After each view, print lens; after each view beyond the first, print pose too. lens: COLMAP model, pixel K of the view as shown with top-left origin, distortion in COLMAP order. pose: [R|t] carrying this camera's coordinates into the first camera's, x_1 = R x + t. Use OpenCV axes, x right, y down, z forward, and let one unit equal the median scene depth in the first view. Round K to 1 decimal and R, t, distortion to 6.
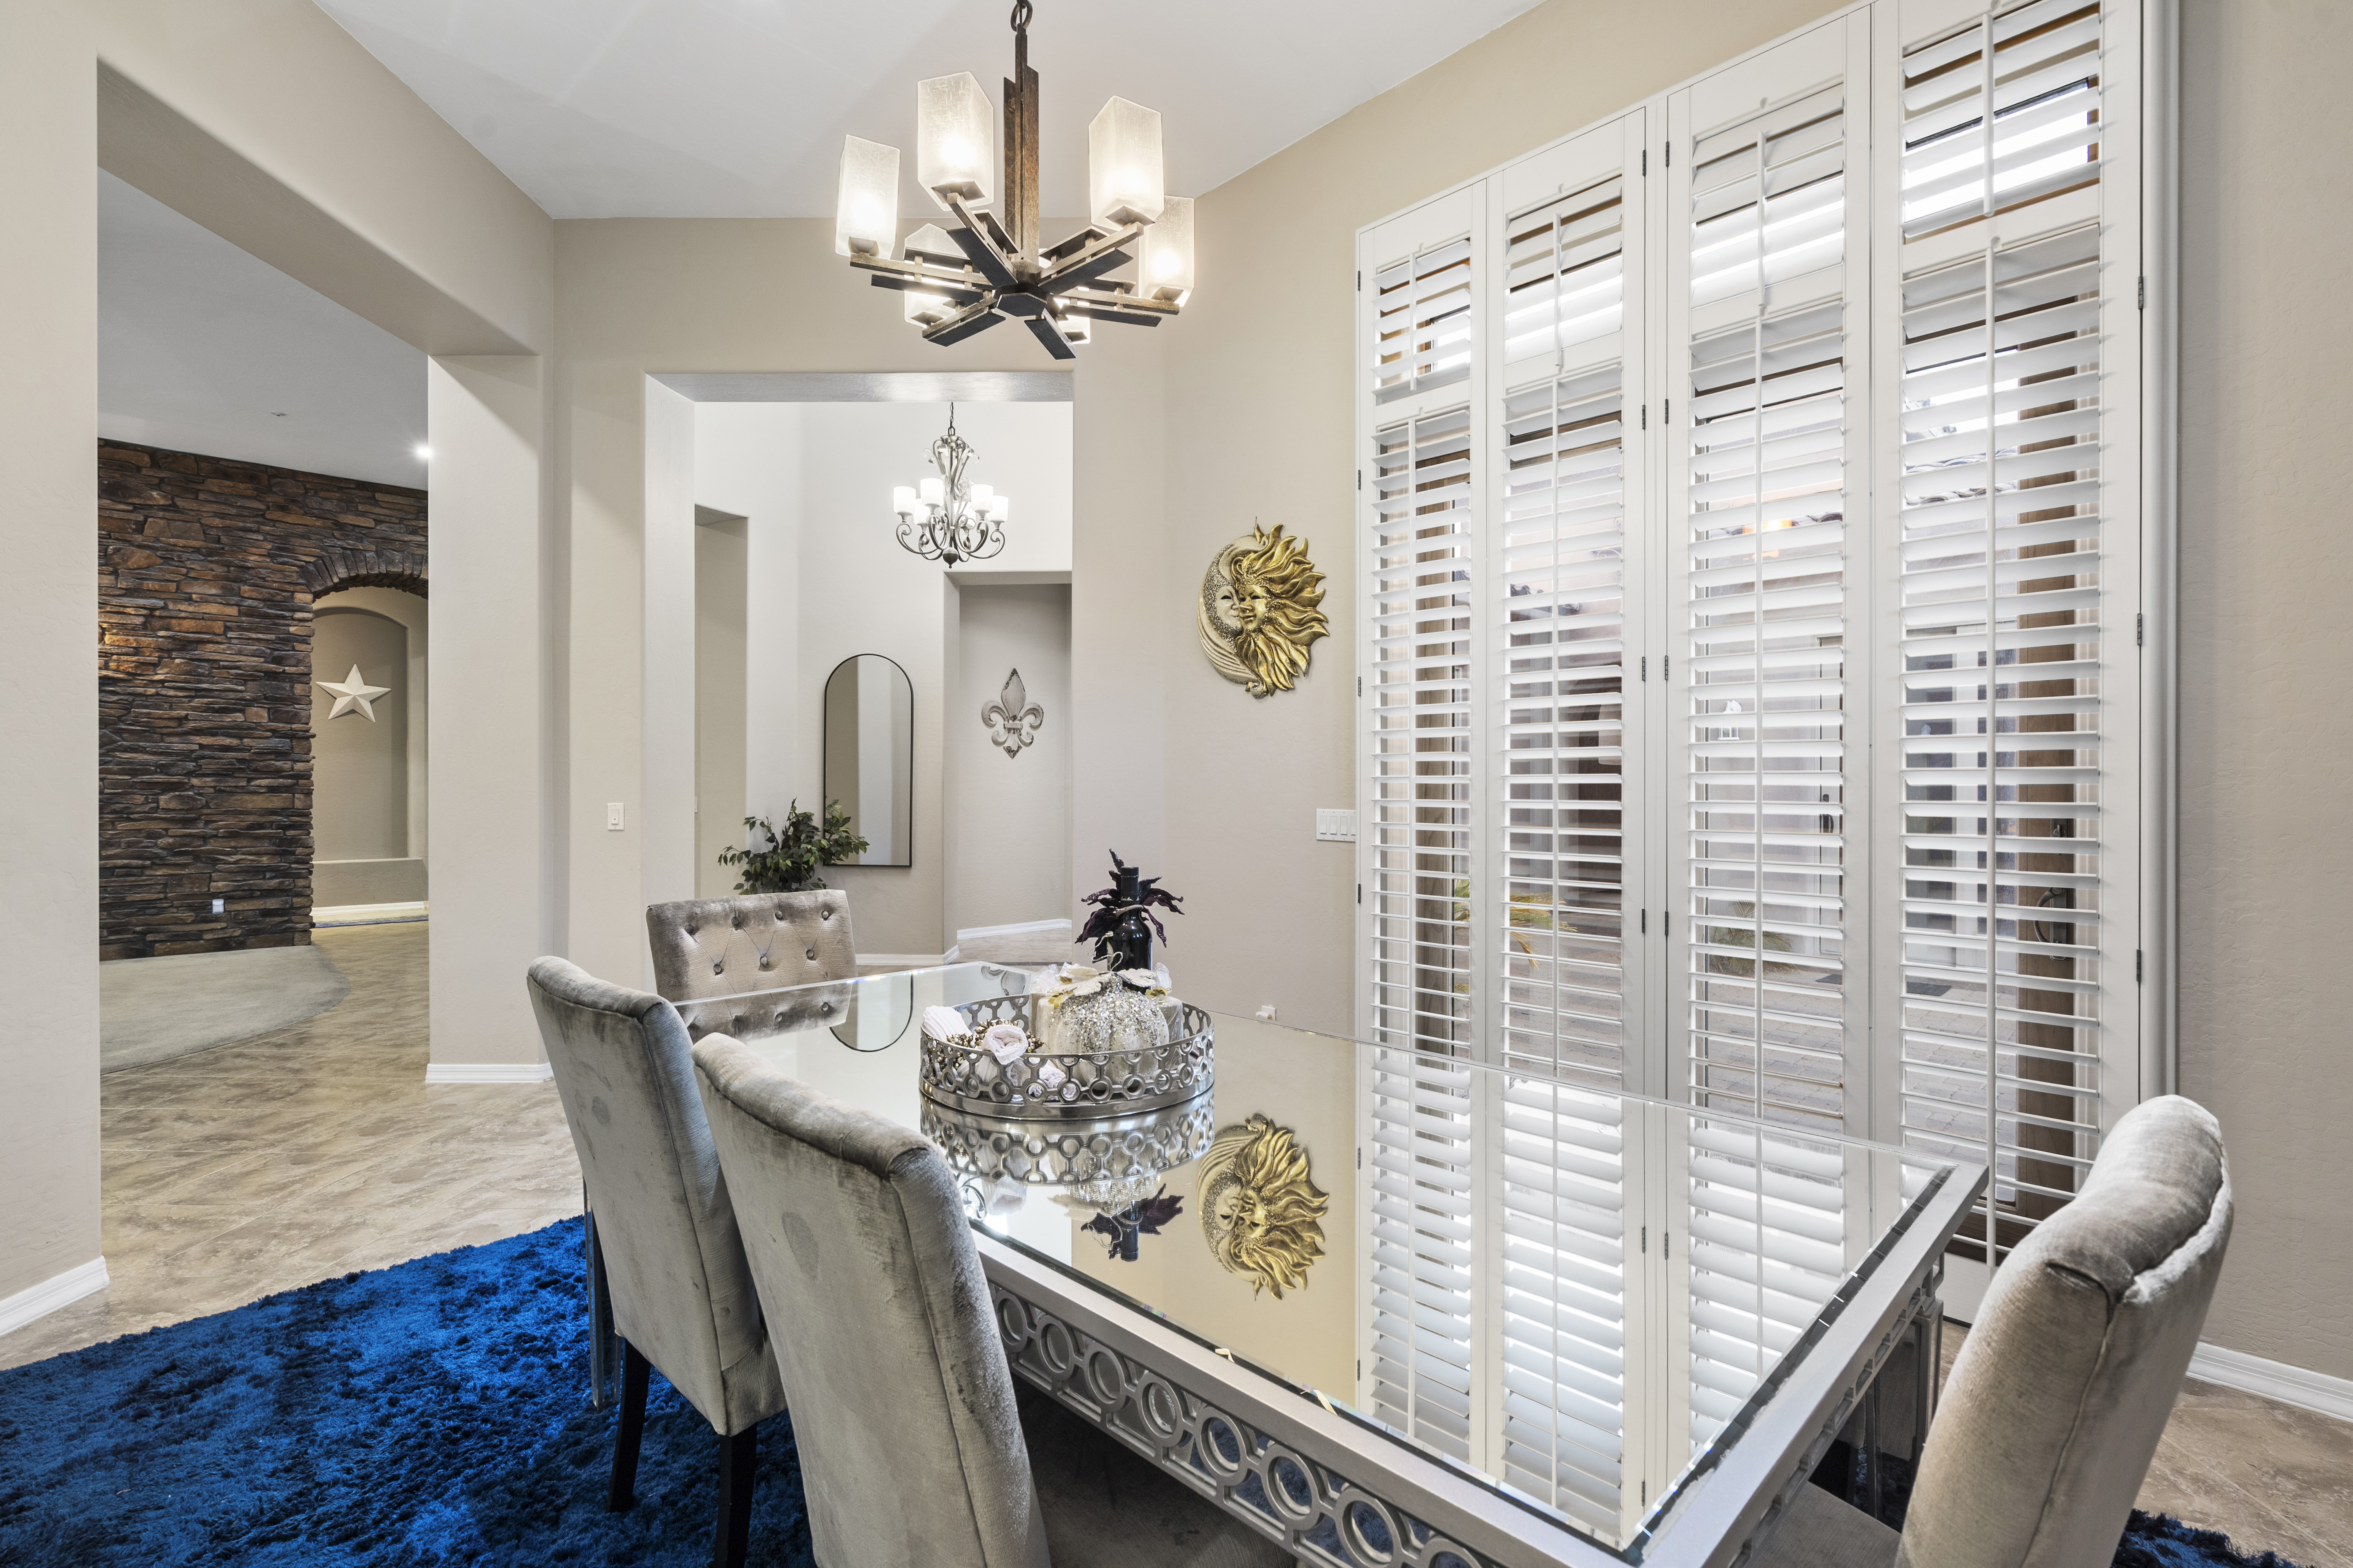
lens RADIAL K [[1074.4, 0, 1166.6], [0, 1074.4, 793.5], [0, 0, 1]] dist [-0.003034, 0.001215]
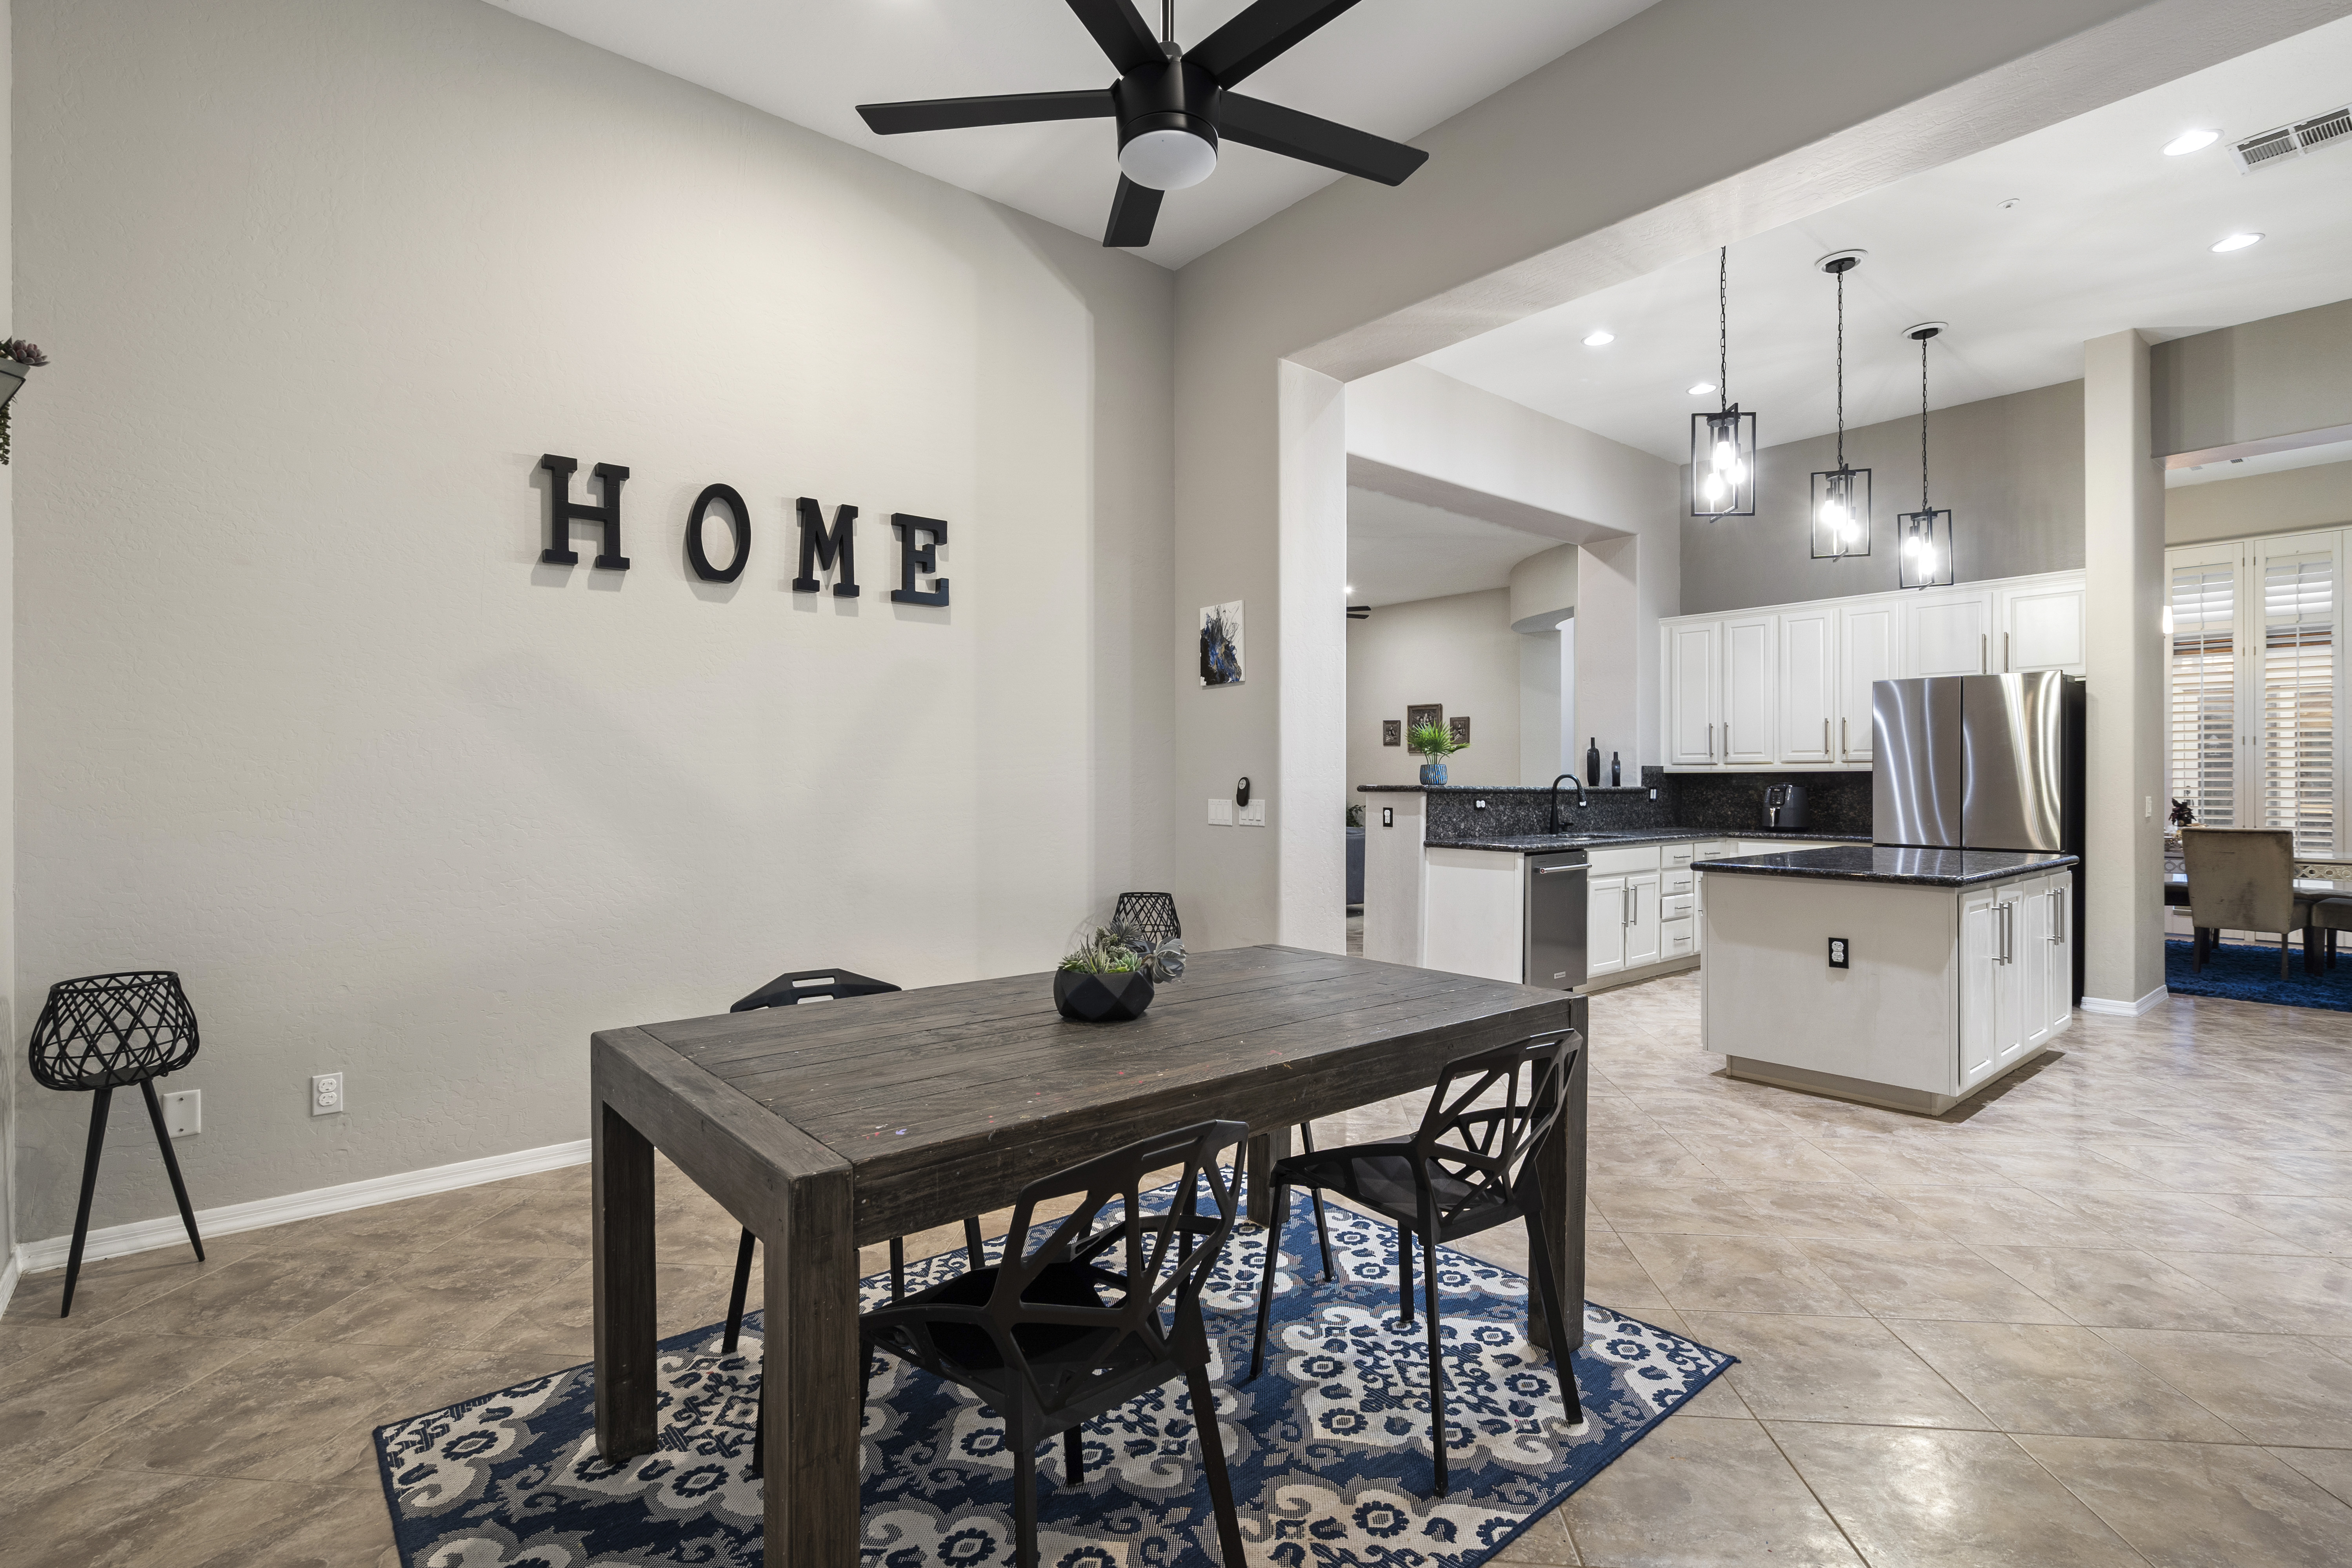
lens RADIAL K [[1074.1, 0, 1208.6], [0, 1074.1, 781.2], [0, 0, 1]] dist [-0.003034, 0.001215]
pose [[0.998647, -0.002158, -0.051950, -0.799307], [0.001865, 0.999982, -0.005696, 0.001062], [0.051961, 0.005591, 0.998633, -0.736472]]
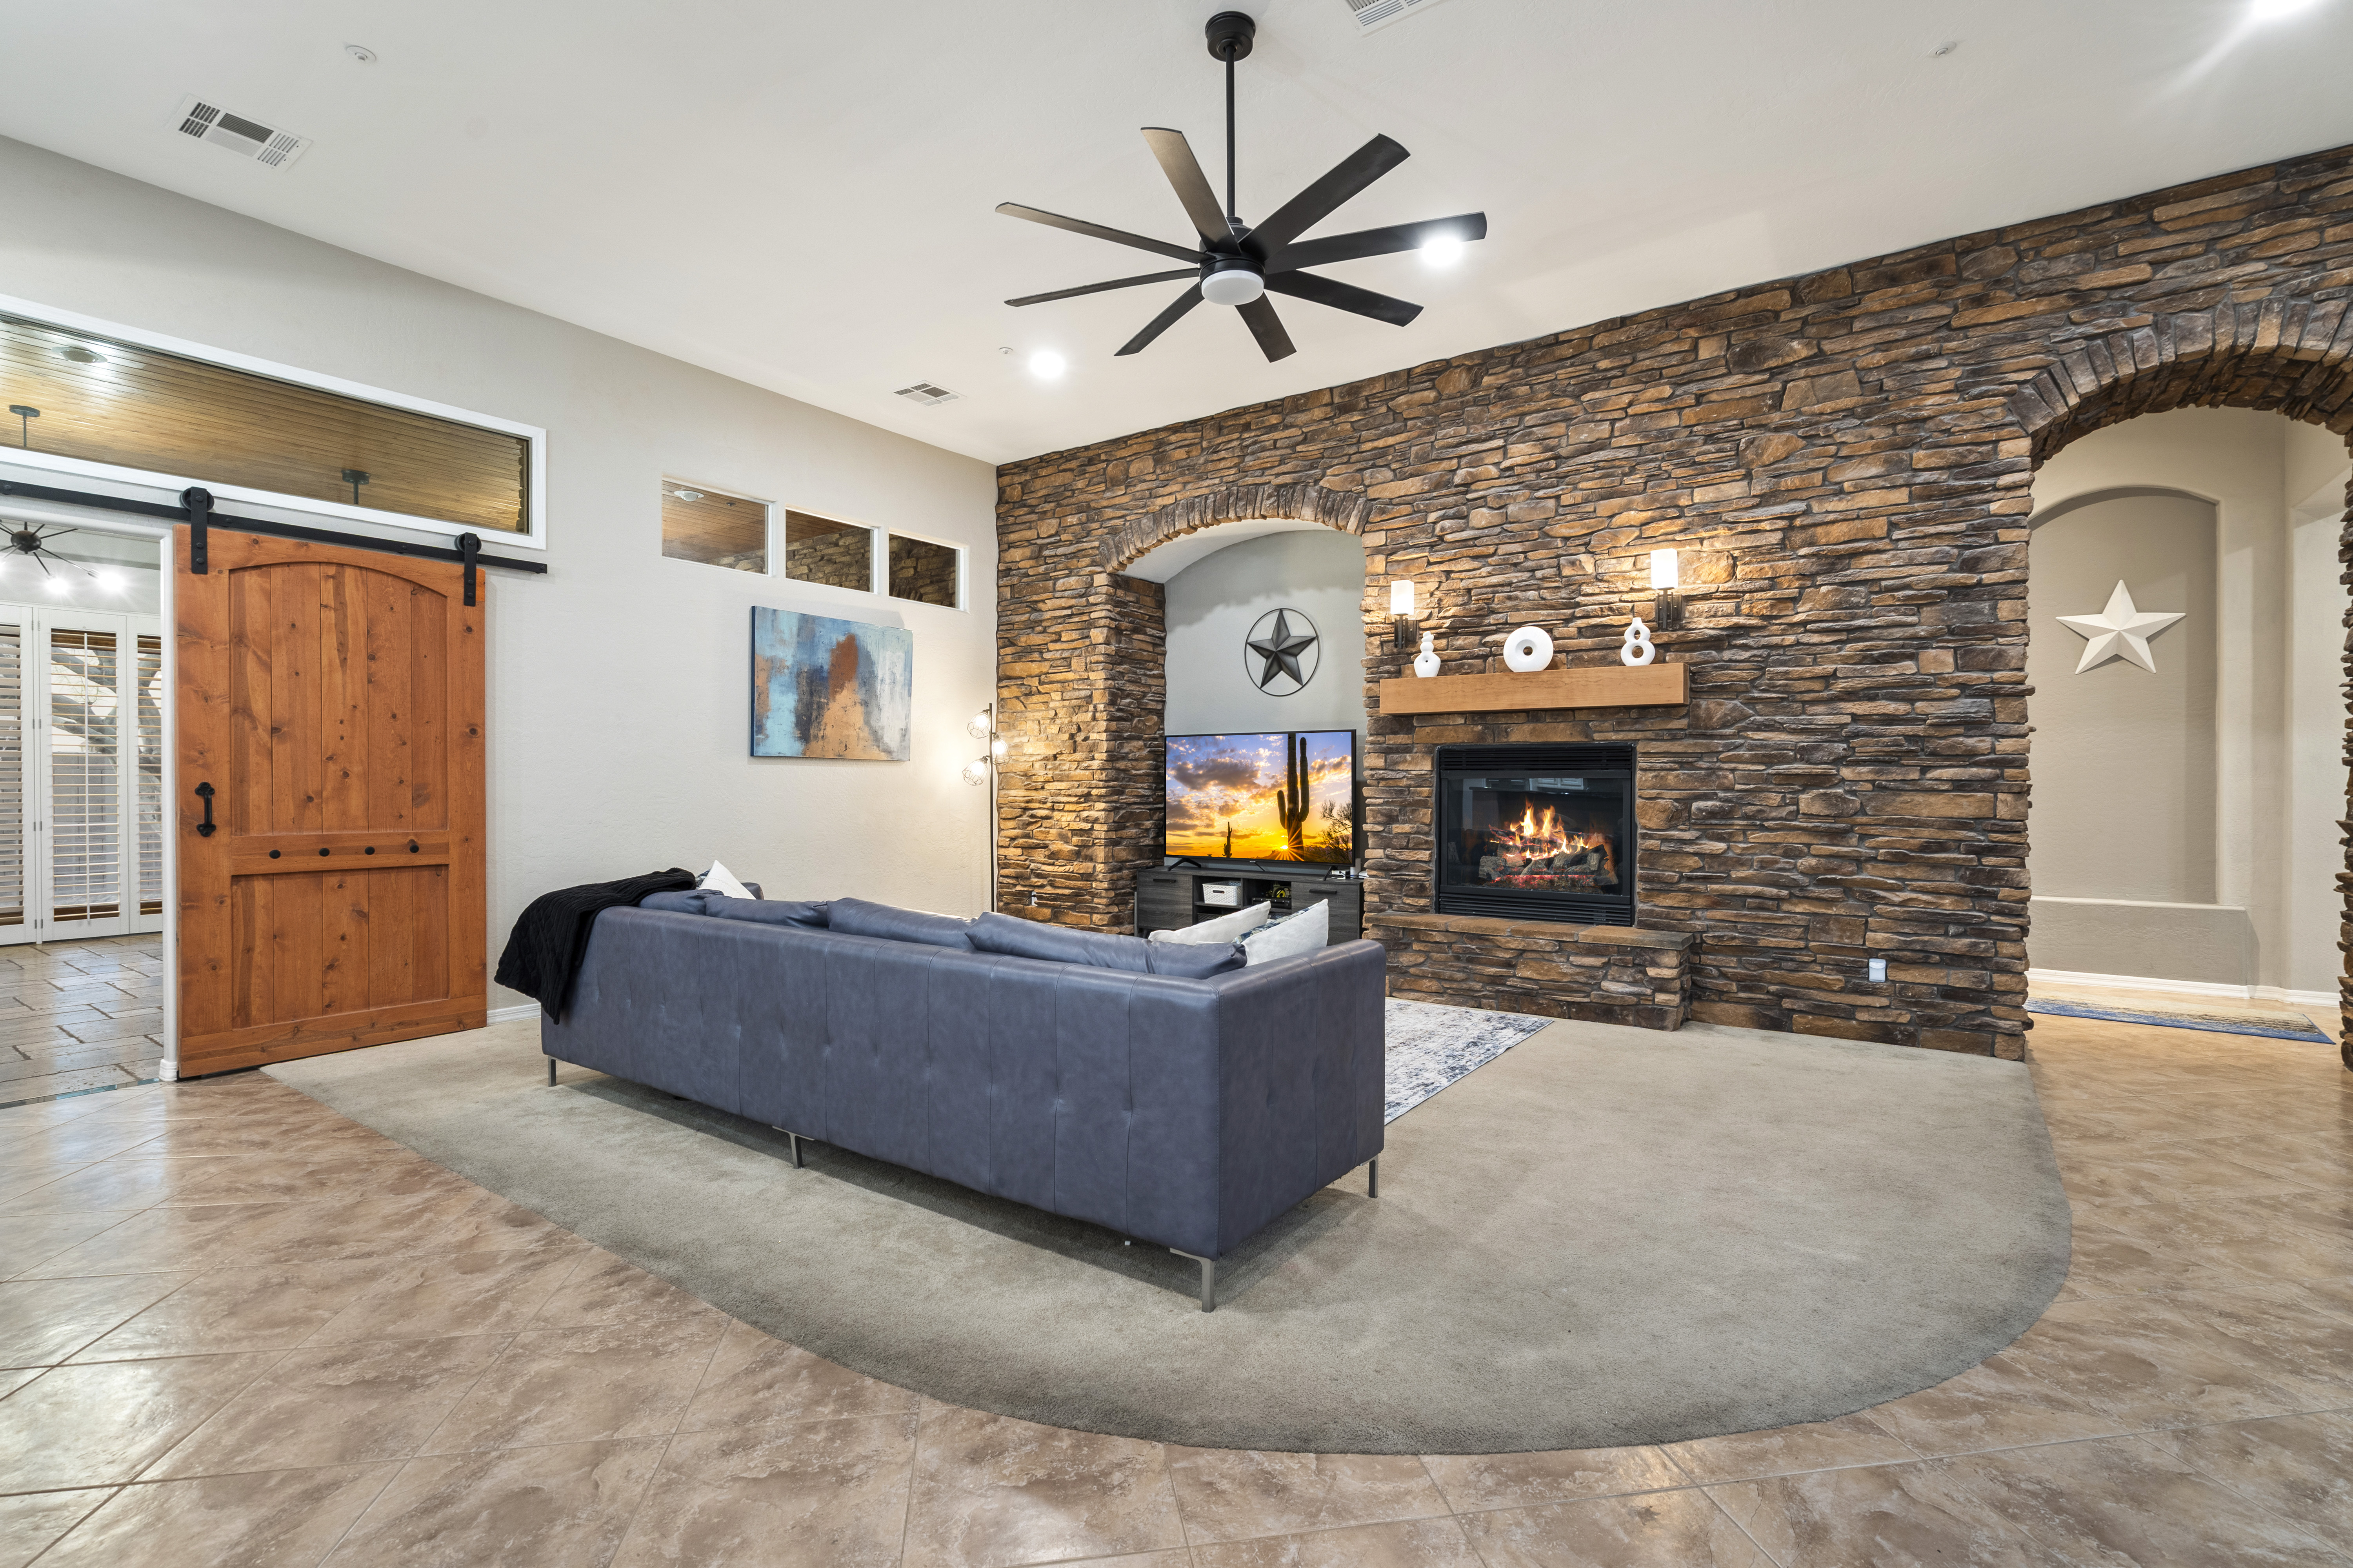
lens RADIAL K [[1074.4, 0, 1180.0], [0, 1074.4, 787.7], [0, 0, 1]] dist [-0.003034, 0.001215]
pose [[0.188940, 0.003865, -0.981981, -0.343765], [-0.004702, 0.999984, 0.003031, -0.002360], [0.981977, 0.004045, 0.188955, 0.479276]]
